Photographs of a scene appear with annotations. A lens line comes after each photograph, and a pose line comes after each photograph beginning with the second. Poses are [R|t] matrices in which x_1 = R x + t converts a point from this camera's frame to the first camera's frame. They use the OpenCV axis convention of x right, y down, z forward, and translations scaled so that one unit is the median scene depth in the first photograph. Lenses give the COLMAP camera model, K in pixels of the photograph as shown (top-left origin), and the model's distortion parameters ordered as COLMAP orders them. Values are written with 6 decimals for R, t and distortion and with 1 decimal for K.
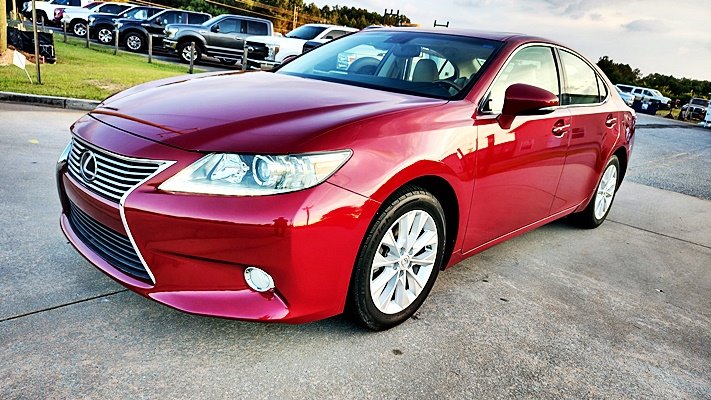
lens RADIAL K [[522.0, 0, 355.5], [0, 522.0, 200.0], [0, 0, 1]] dist [-0.000391, -0.005057]
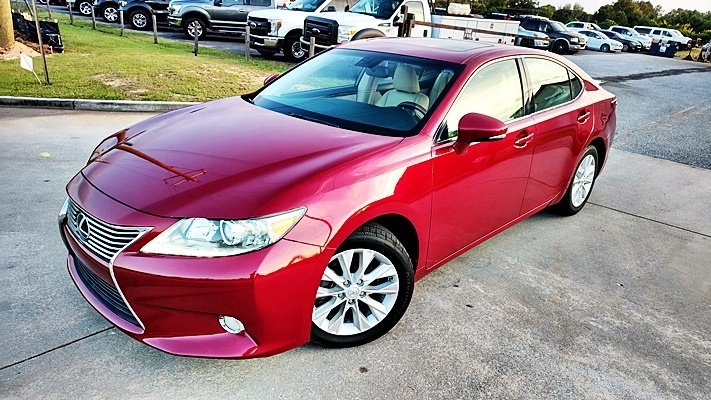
lens RADIAL K [[518.1, 0, 358.1], [0, 518.1, 204.6], [0, 0, 1]] dist [0.001920, -0.001270]
pose [[0.997838, -0.055663, -0.034946, 0.091508], [0.058474, 0.994634, 0.085344, -0.120197], [0.030008, -0.087203, 0.995739, -0.075952]]
